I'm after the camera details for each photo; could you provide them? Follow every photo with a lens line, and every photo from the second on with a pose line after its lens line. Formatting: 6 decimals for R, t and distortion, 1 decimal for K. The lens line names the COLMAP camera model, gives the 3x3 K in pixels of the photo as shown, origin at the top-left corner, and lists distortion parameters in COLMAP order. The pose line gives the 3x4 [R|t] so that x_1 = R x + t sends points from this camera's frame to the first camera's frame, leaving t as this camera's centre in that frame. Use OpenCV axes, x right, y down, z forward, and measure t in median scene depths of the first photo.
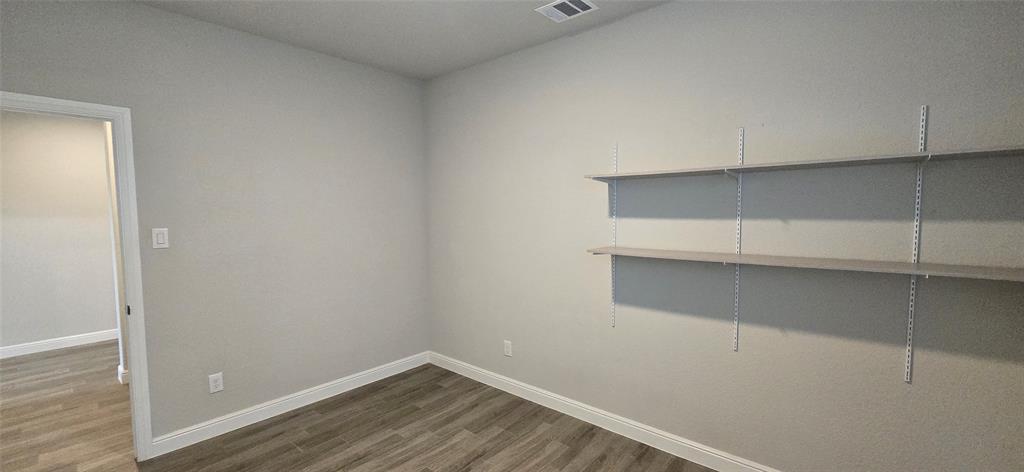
lens RADIAL K [[422.5, 0, 509.8], [0, 422.5, 239.4], [0, 0, 1]] dist [0.000390, 0.000030]
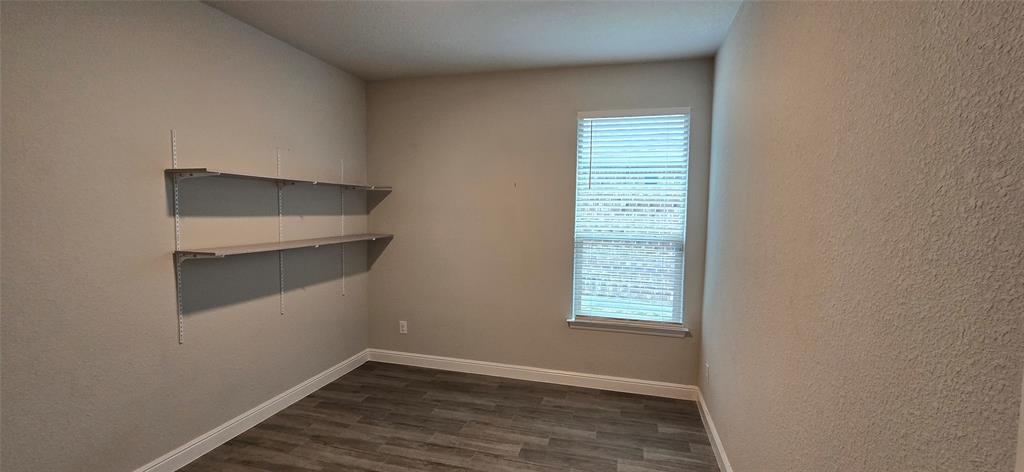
lens RADIAL K [[422.5, 0, 509.8], [0, 422.5, 239.4], [0, 0, 1]] dist [0.000390, 0.000030]
pose [[-0.393359, -0.063830, 0.917167, -0.910057], [0.053614, 0.994297, 0.092192, -0.053417], [-0.917820, 0.085437, -0.387693, 0.775640]]
